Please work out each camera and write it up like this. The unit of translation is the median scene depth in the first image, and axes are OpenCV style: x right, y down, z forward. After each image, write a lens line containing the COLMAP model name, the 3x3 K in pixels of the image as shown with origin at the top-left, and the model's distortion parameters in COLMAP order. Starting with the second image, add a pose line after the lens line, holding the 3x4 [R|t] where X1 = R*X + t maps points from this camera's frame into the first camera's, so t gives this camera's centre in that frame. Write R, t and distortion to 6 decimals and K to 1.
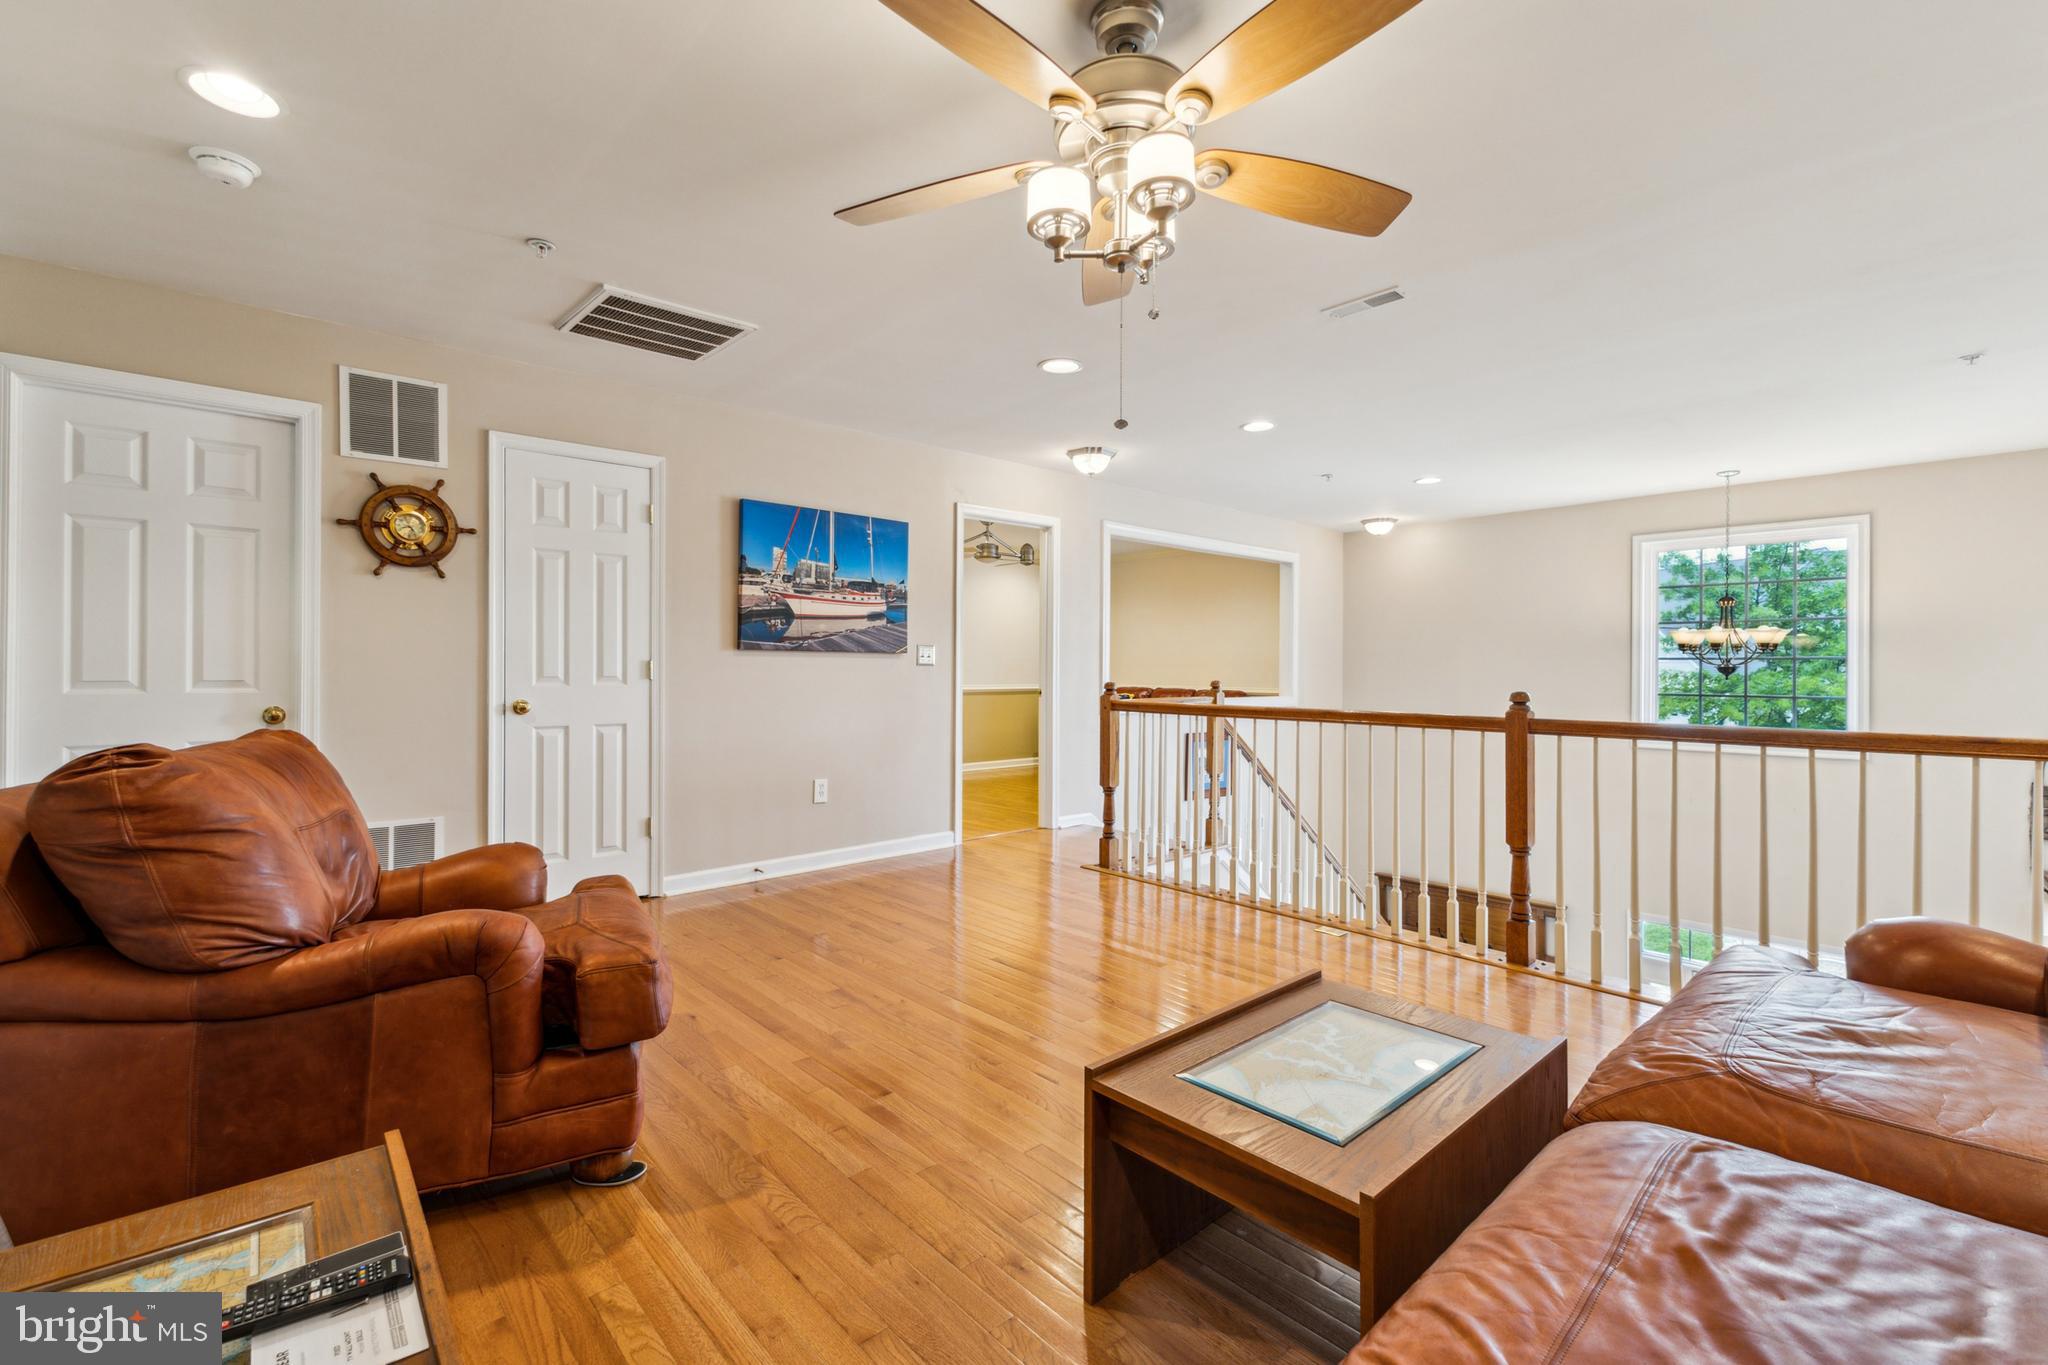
lens RADIAL K [[894.8, 0, 1015.4], [0, 894.8, 670.7], [0, 0, 1]] dist [0.017172, -0.004796]
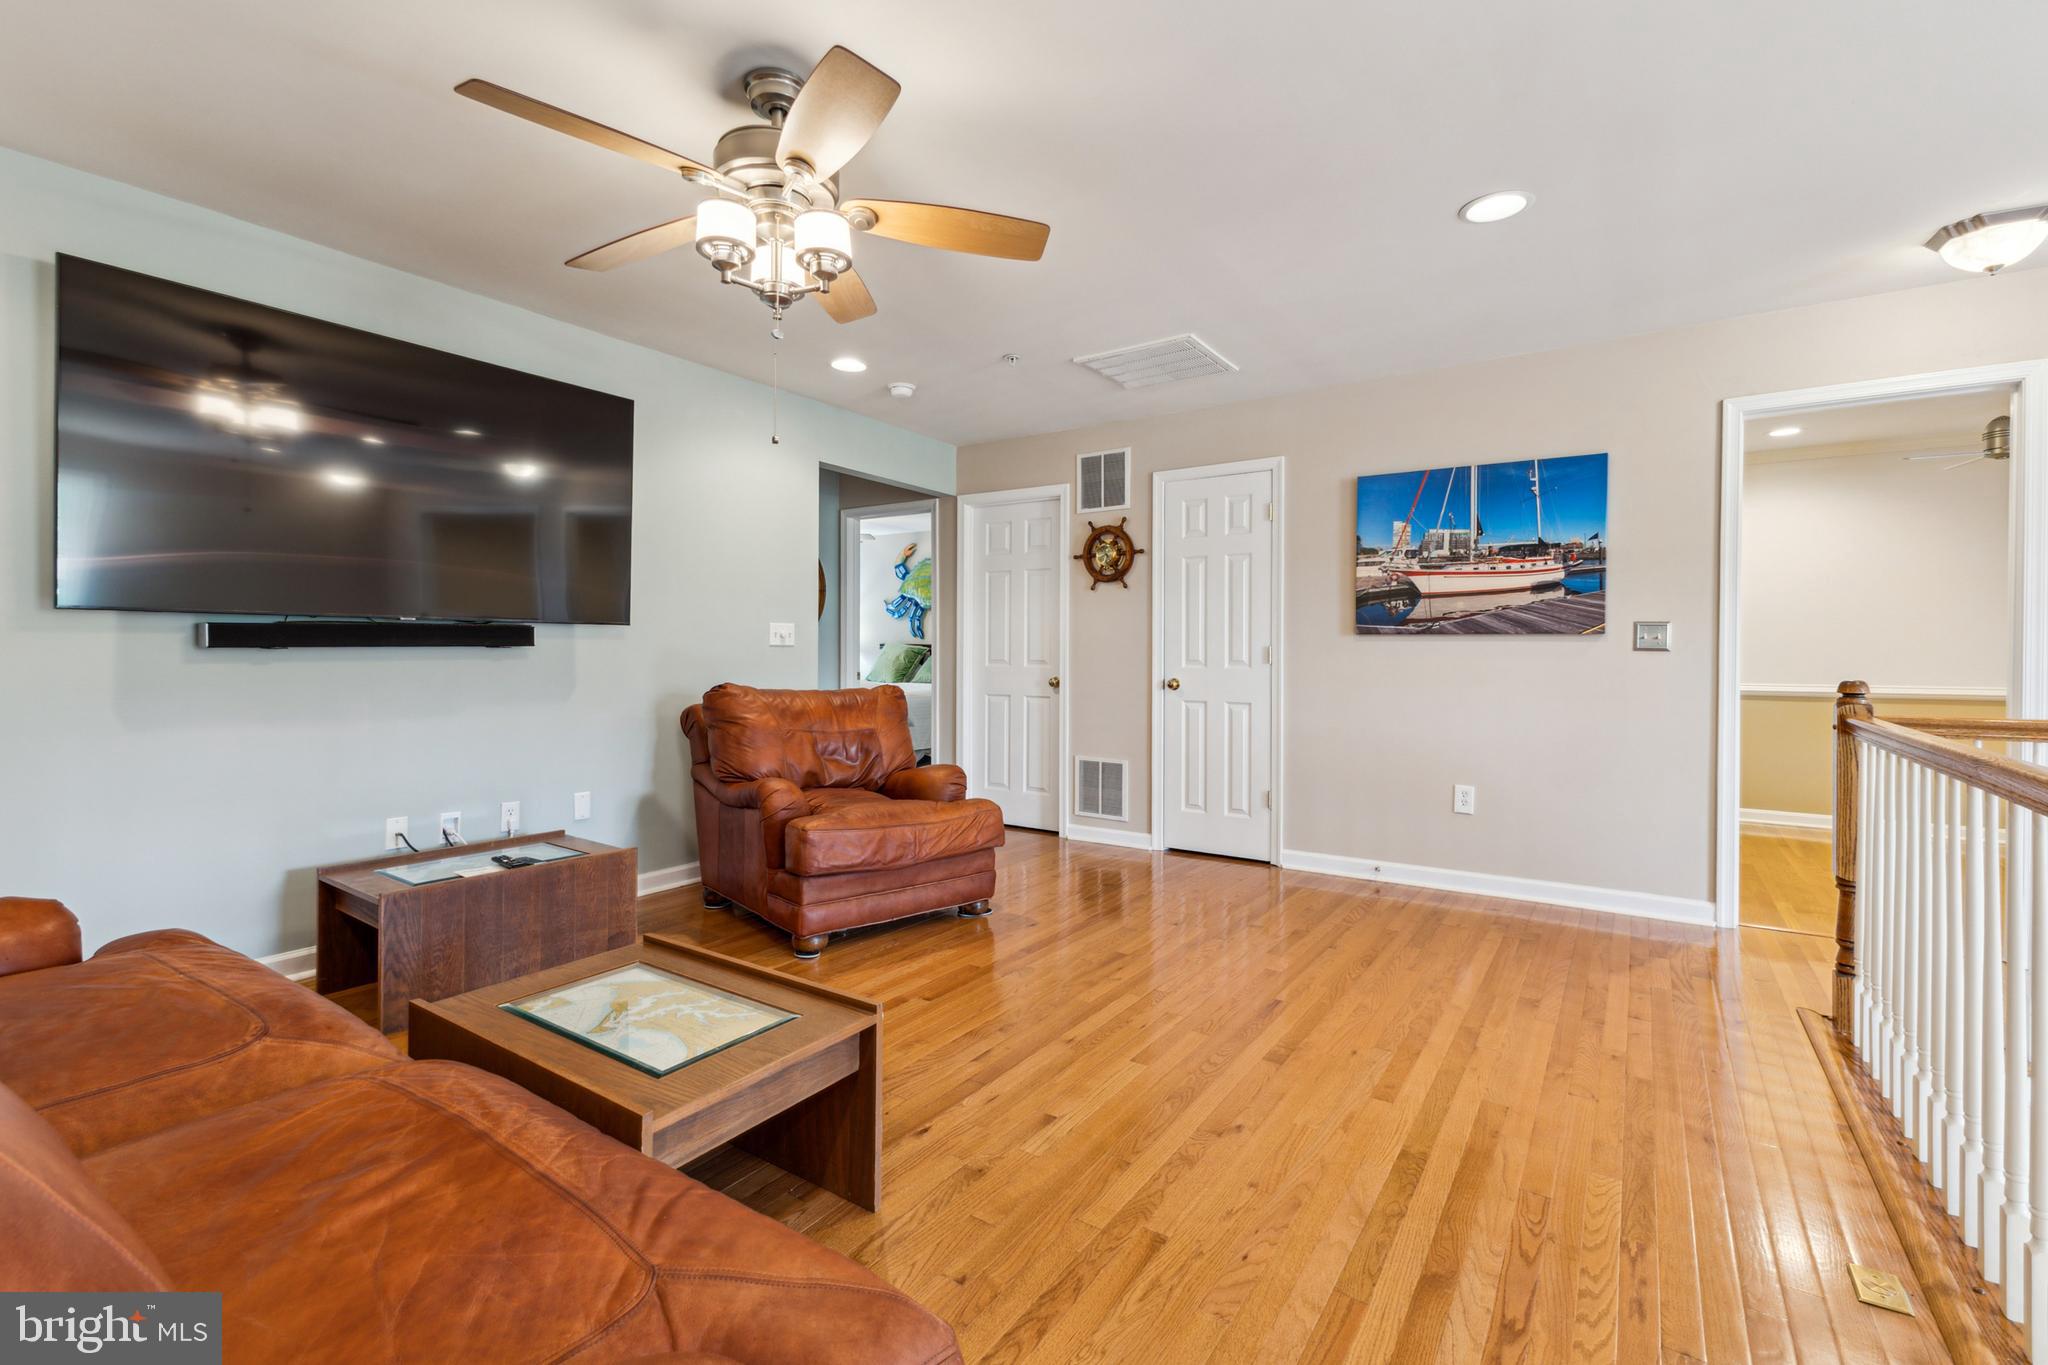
lens RADIAL K [[894.8, 0, 1017.2], [0, 894.8, 662.2], [0, 0, 1]] dist [0.017172, -0.004796]
pose [[0.242831, 0.010426, -0.970013, 0.522182], [-0.005321, 0.999942, 0.009416, -0.000964], [0.970054, 0.002875, 0.242872, 0.401058]]
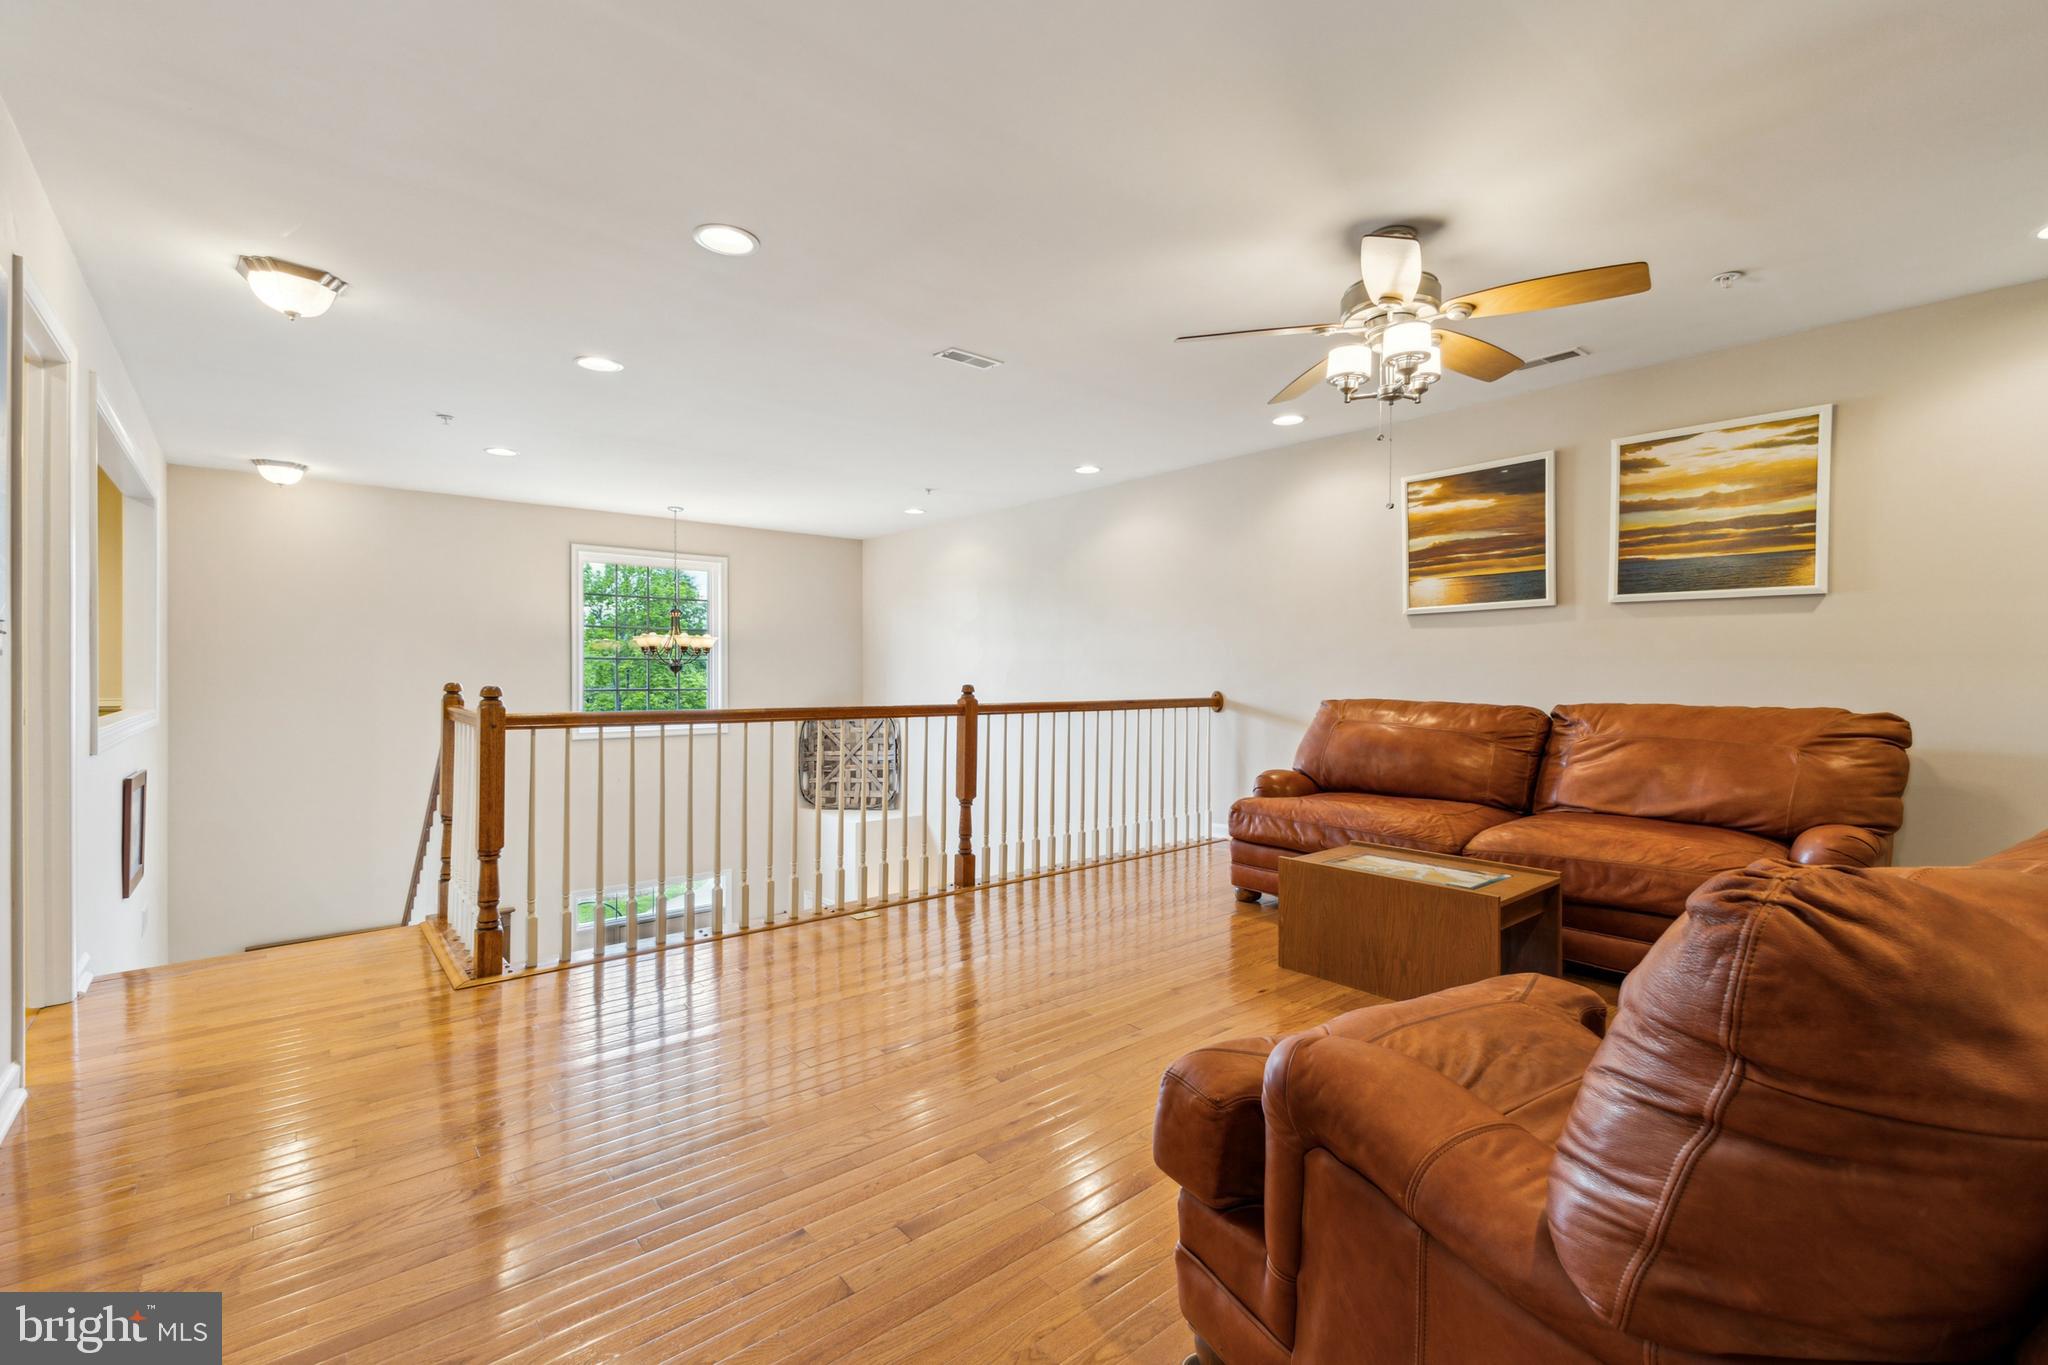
lens RADIAL K [[894.8, 0, 1031.3], [0, 894.8, 669.3], [0, 0, 1]] dist [0.017172, -0.004796]
pose [[0.025822, -0.004600, 0.999656, -0.561536], [-0.002611, 0.999986, 0.004669, -0.004832], [-0.999663, -0.002730, 0.025809, 0.616697]]
